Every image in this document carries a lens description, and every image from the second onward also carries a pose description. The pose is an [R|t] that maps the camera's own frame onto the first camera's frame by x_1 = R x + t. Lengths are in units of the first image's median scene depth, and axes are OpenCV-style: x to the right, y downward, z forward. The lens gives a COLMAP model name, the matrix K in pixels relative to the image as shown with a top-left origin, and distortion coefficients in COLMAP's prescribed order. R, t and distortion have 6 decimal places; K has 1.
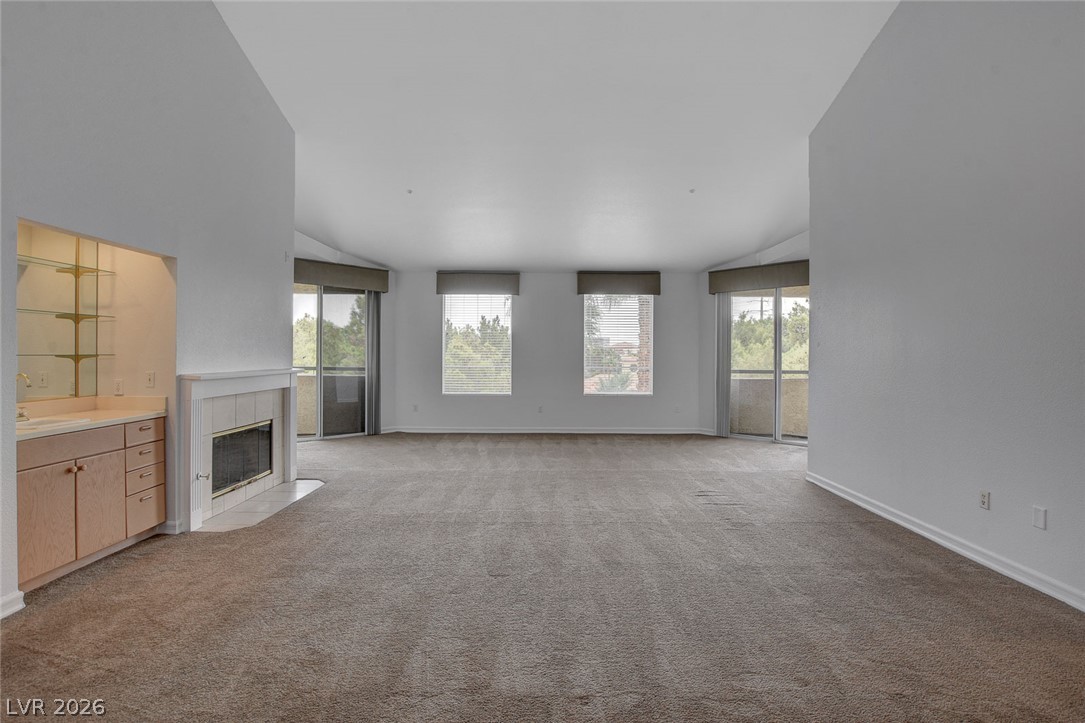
lens RADIAL K [[499.3, 0, 541.9], [0, 499.3, 357.8], [0, 0, 1]] dist [-0.019493, 0.000389]
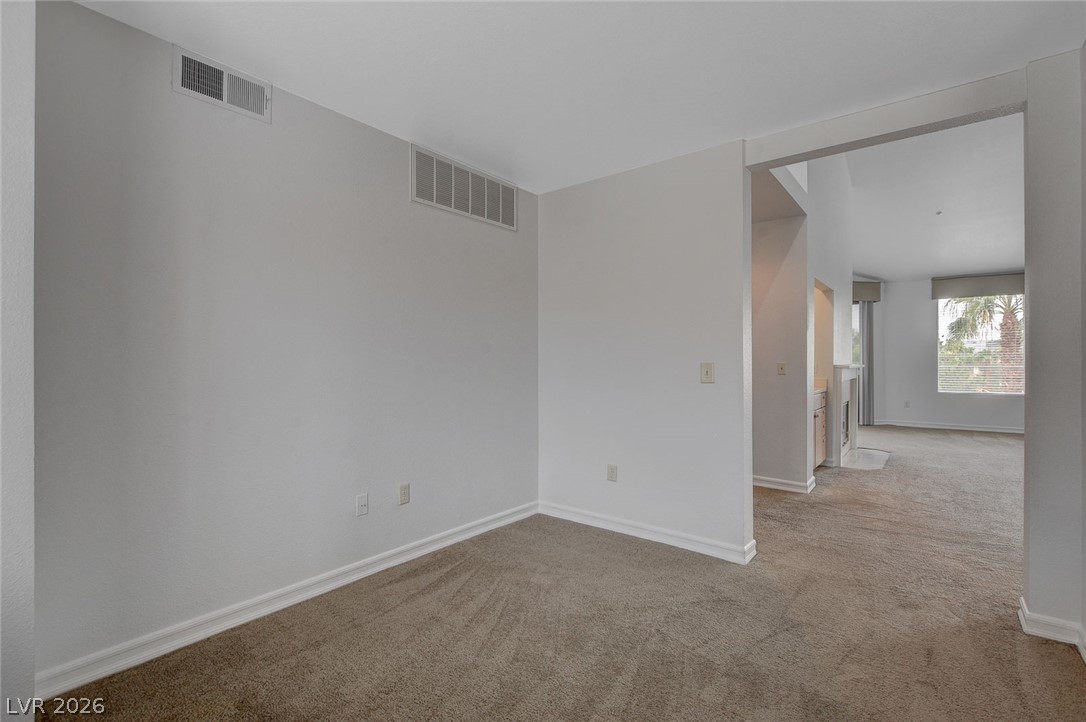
lens RADIAL K [[492.2, 0, 543.0], [0, 492.2, 361.0], [0, 0, 1]] dist [-0.018915, 0.000233]
pose [[0.788920, -0.002803, -0.614489, -0.250319], [-0.002580, 0.999966, -0.007873, 0.017719], [0.614490, 0.007797, 0.788886, -0.378548]]
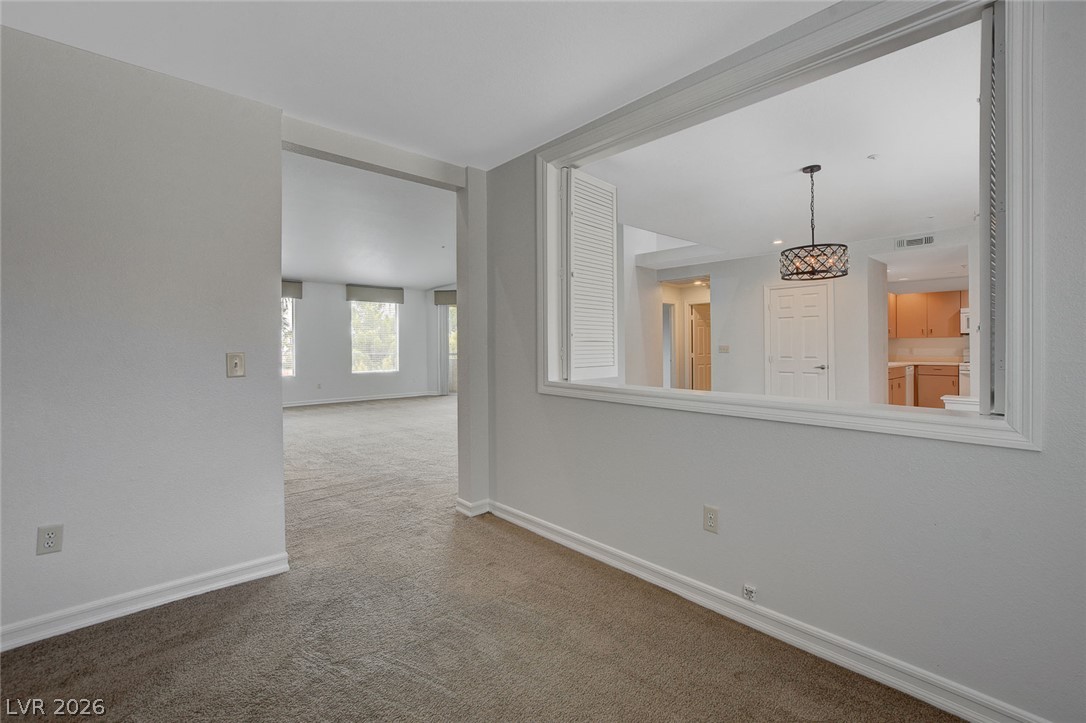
lens RADIAL K [[477.0, 0, 546.9], [0, 477.0, 345.9], [0, 0, 1]] dist [-0.004187, -0.000159]
pose [[0.731321, -0.008990, 0.681974, -0.460545], [0.017971, 0.999820, -0.006091, 0.017128], [-0.681797, 0.016710, 0.731351, -0.359953]]
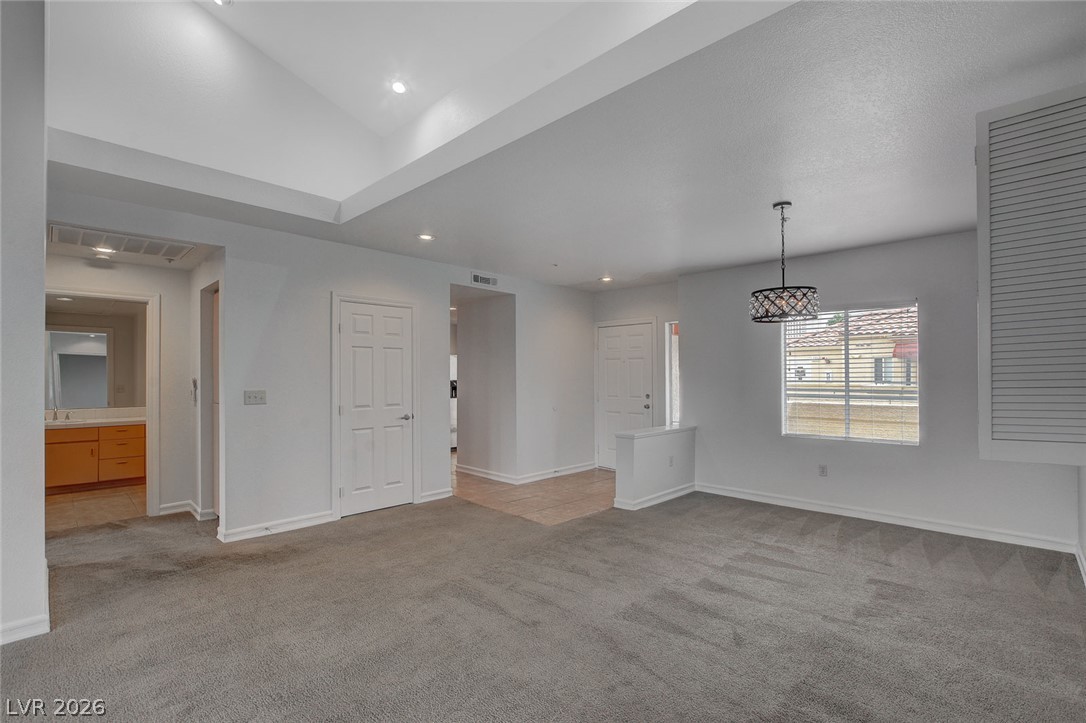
lens RADIAL K [[496.1, 0, 541.6], [0, 496.1, 374.0], [0, 0, 1]] dist [-0.021440, -0.000005]
pose [[-0.714143, -0.002078, 0.699997, -0.106243], [0.003973, 0.999967, 0.007022, -0.003252], [-0.699989, 0.007796, -0.714111, 0.289299]]
